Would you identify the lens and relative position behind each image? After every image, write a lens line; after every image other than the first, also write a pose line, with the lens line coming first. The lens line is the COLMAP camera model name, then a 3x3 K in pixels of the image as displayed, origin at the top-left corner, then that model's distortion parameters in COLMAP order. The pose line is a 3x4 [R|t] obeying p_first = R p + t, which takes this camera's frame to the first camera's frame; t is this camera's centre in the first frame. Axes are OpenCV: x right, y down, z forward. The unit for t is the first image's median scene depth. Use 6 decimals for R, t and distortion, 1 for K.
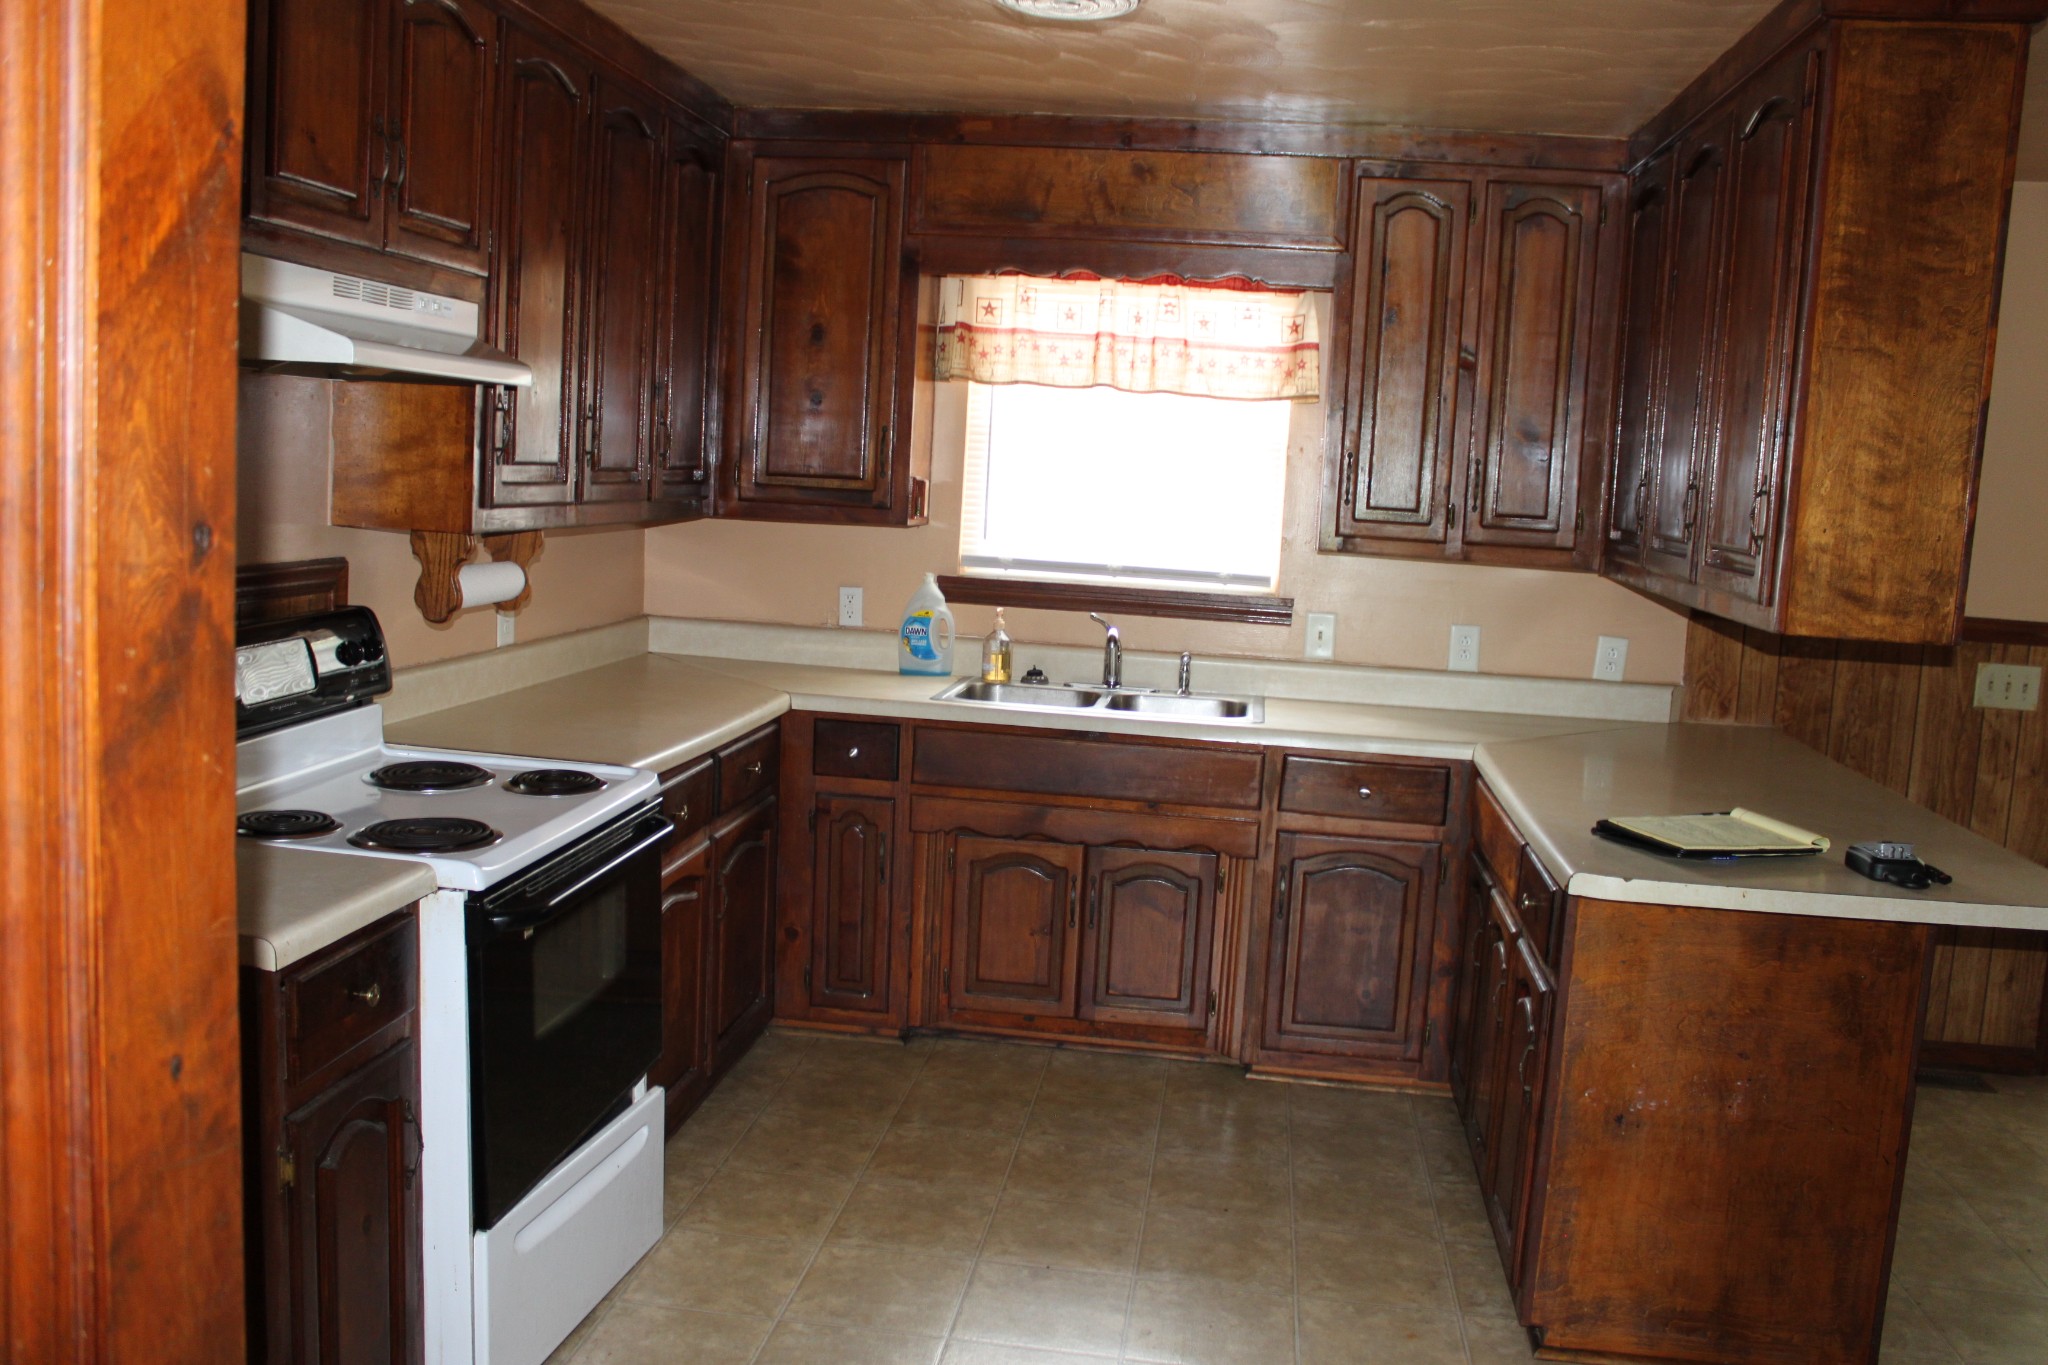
lens RADIAL K [[1731.7, 0, 1027.1], [0, 1731.7, 671.0], [0, 0, 1]] dist [-0.158253, 0.147592]
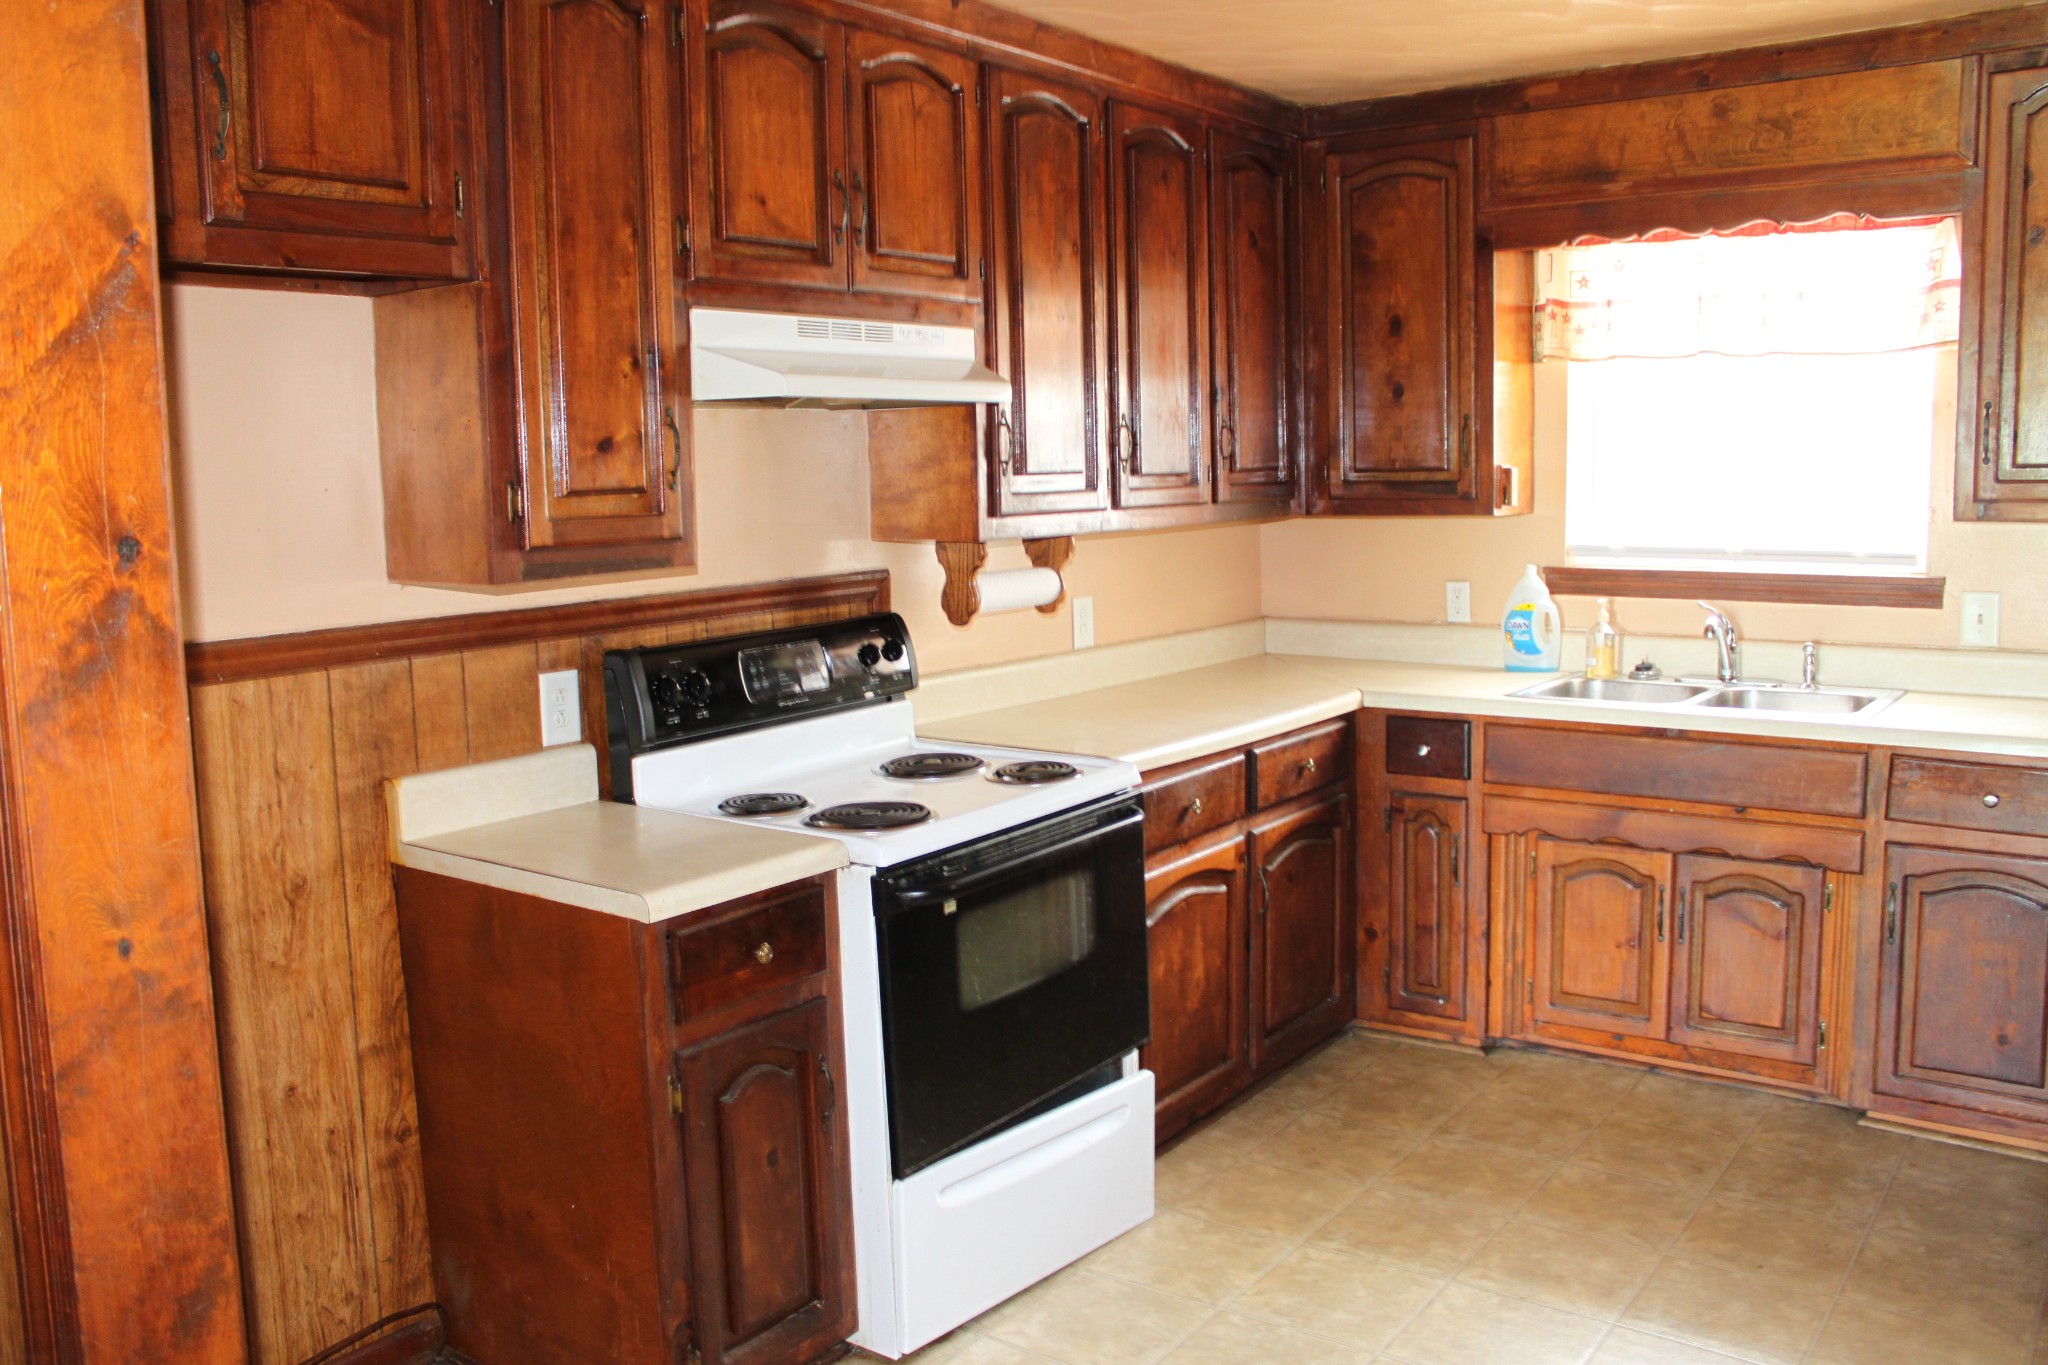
lens RADIAL K [[1731.7, 0, 1027.1], [0, 1731.7, 671.0], [0, 0, 1]] dist [-0.158253, 0.147592]
pose [[0.870068, -0.013695, -0.492741, 0.185244], [0.010627, 0.999903, -0.009026, 0.008759], [0.492816, 0.002617, 0.870129, 0.047505]]
